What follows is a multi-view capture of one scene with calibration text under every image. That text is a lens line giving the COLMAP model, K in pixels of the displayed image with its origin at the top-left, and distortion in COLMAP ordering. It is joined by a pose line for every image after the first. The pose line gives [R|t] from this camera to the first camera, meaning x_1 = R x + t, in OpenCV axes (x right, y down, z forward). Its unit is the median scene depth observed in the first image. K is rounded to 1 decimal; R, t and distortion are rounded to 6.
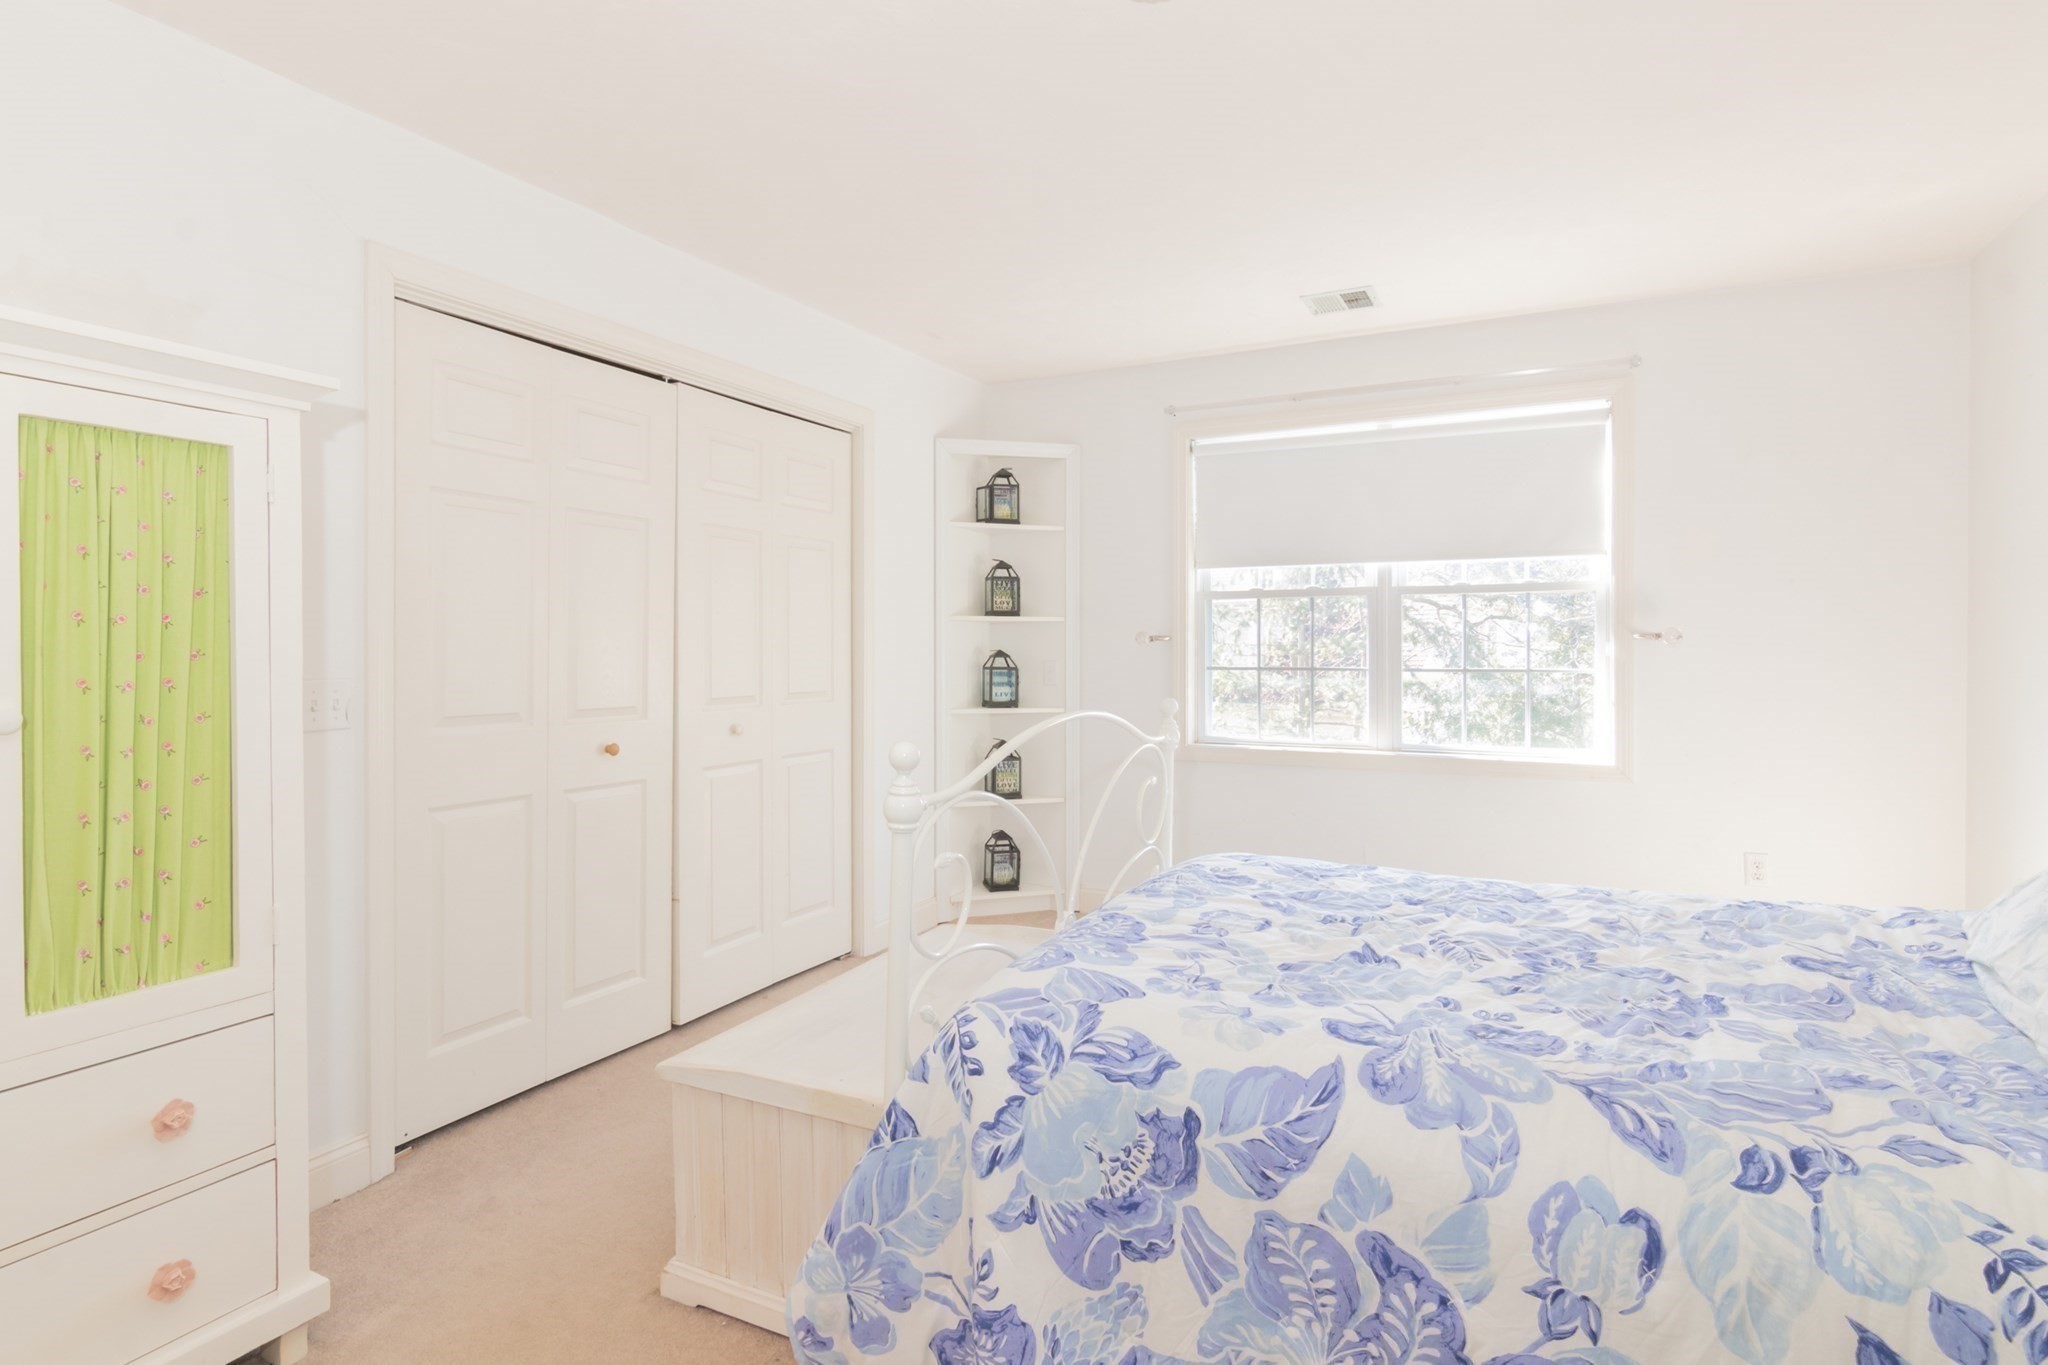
lens RADIAL K [[1045.6, 0, 988.8], [0, 1045.6, 660.6], [0, 0, 1]] dist [0.002248, 0.001504]
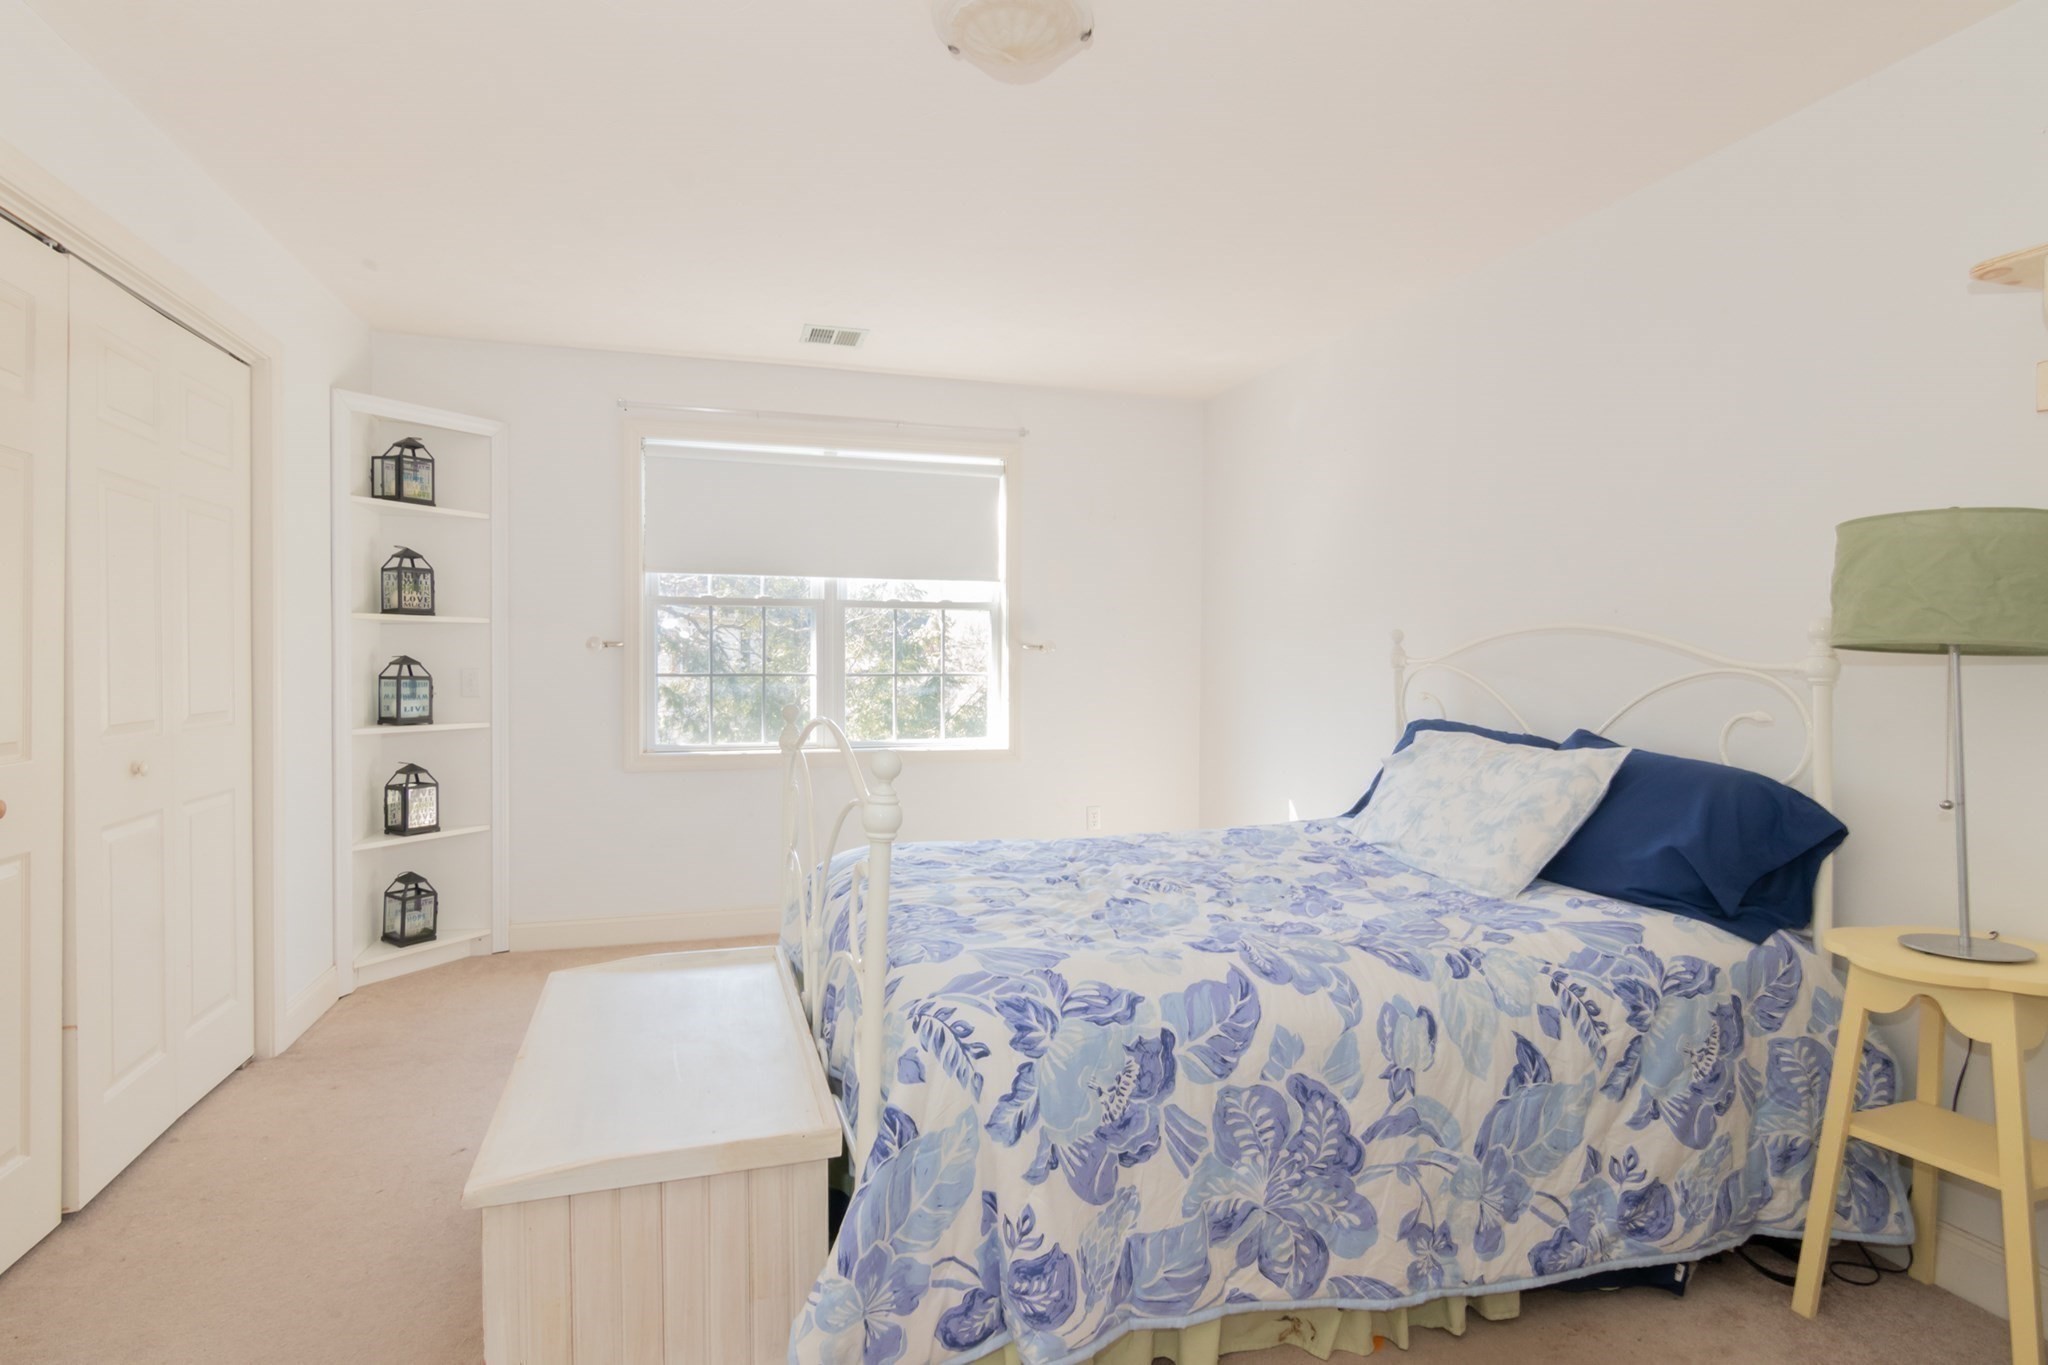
lens RADIAL K [[1041.8, 0, 1024.0], [0, 1041.8, 682.5], [0, 0, 1]] dist [0.004989, 0.001161]
pose [[0.719205, -0.013415, 0.694669, -0.764374], [0.003160, 0.999866, 0.016038, -0.002216], [-0.694791, -0.009339, 0.719151, 0.225312]]
